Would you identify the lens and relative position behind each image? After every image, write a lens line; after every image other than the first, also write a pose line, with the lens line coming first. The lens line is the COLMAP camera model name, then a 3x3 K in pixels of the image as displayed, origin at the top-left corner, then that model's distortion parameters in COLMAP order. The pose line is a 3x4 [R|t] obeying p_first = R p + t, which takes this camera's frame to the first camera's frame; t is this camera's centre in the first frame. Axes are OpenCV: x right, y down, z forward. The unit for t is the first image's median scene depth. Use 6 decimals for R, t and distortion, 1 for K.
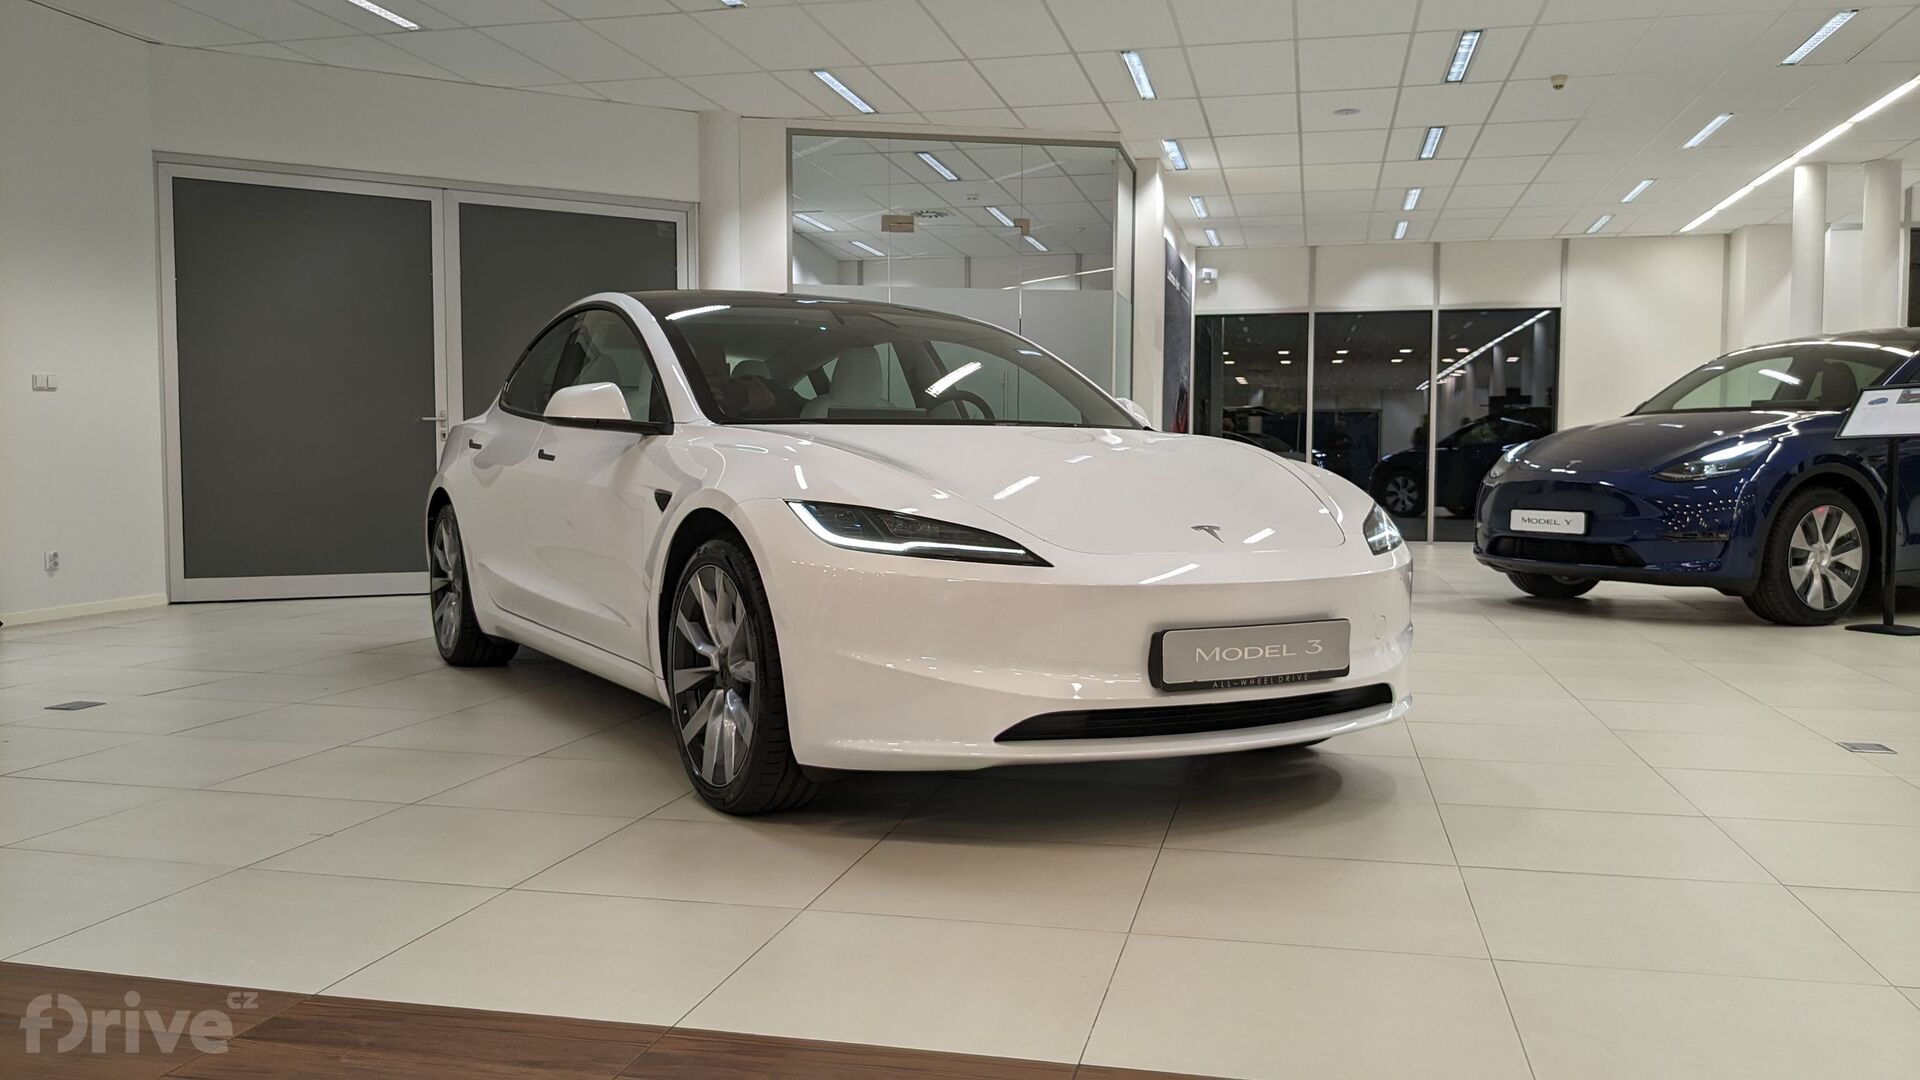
lens RADIAL K [[1509.2, 0, 960.7], [0, 1509.2, 540.9], [0, 0, 1]] dist [0.014907, -0.058602]
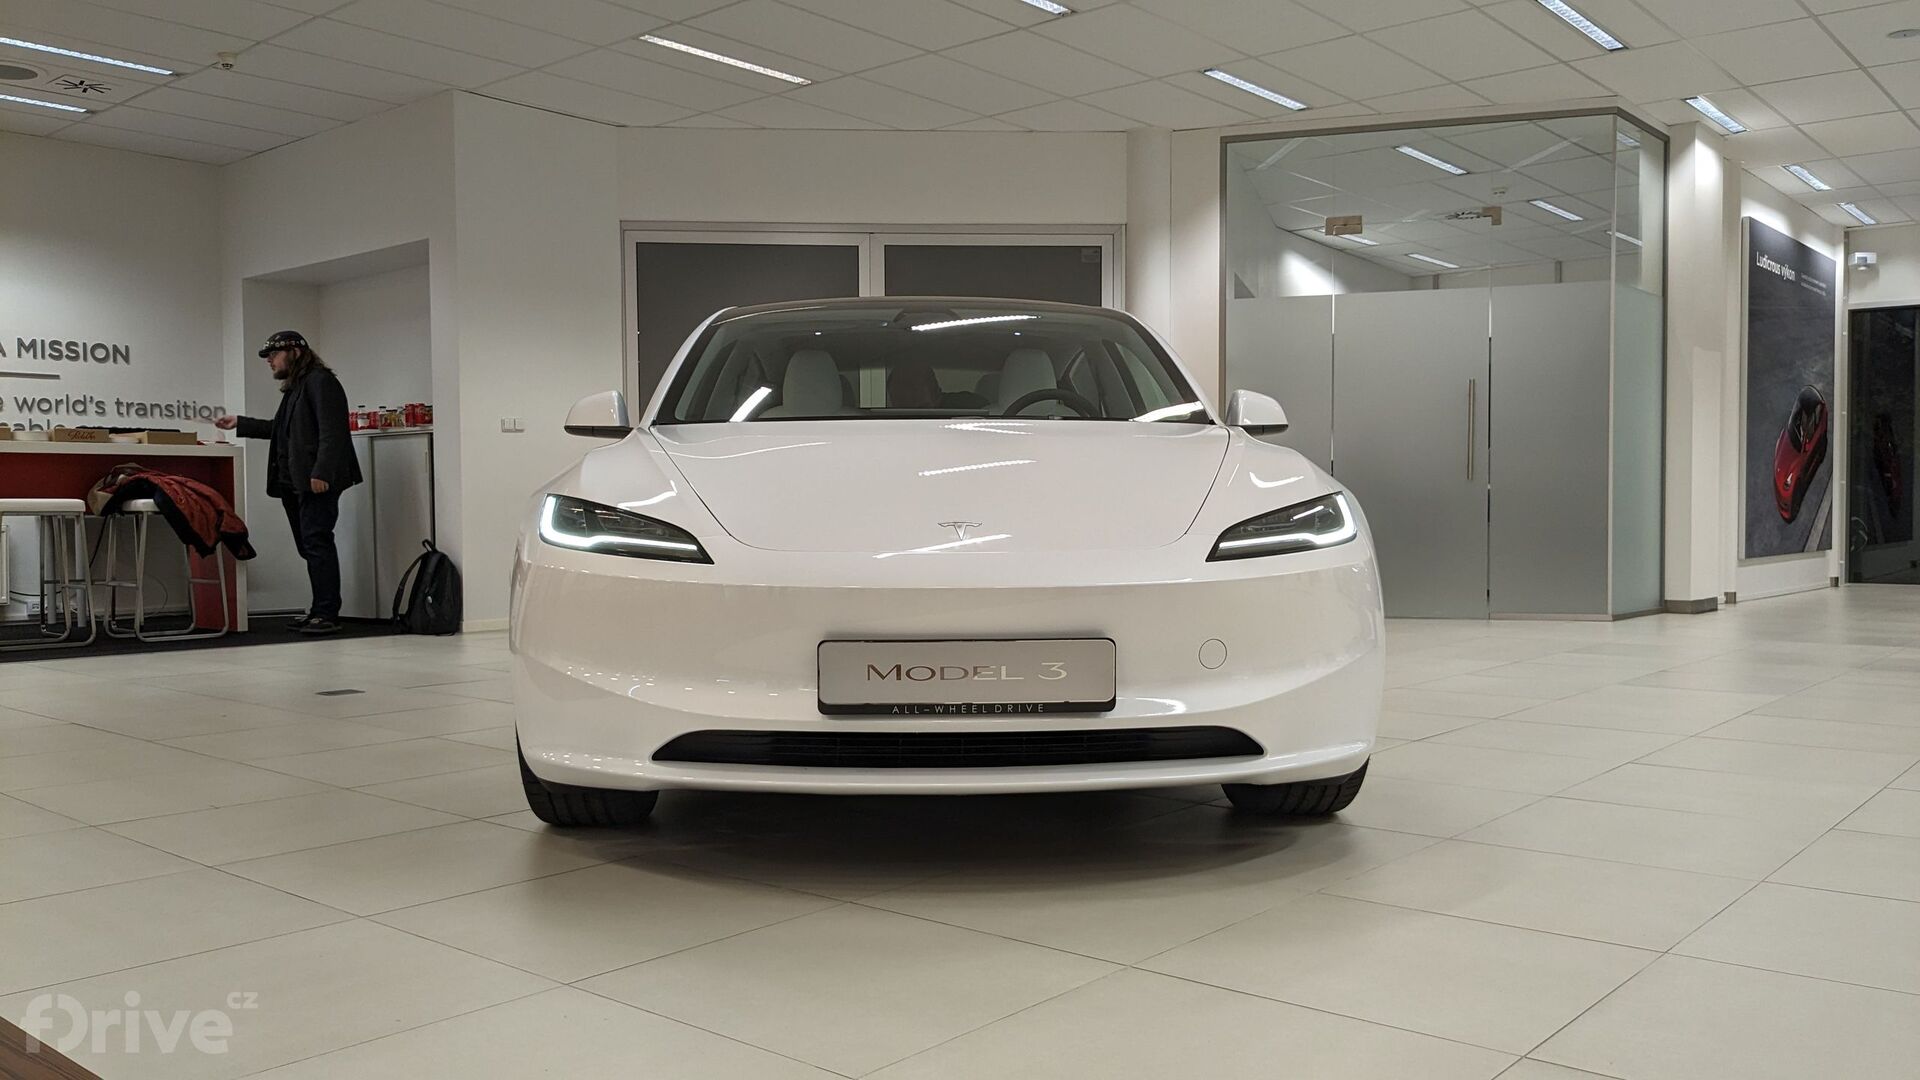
lens RADIAL K [[1509.2, 0, 955.3], [0, 1509.2, 550.2], [0, 0, 1]] dist [0.014907, -0.058602]
pose [[0.887325, 0.003582, -0.461130, 0.181473], [-0.014080, 0.999714, -0.019328, 0.007481], [0.460929, 0.023643, 0.887122, 0.089147]]
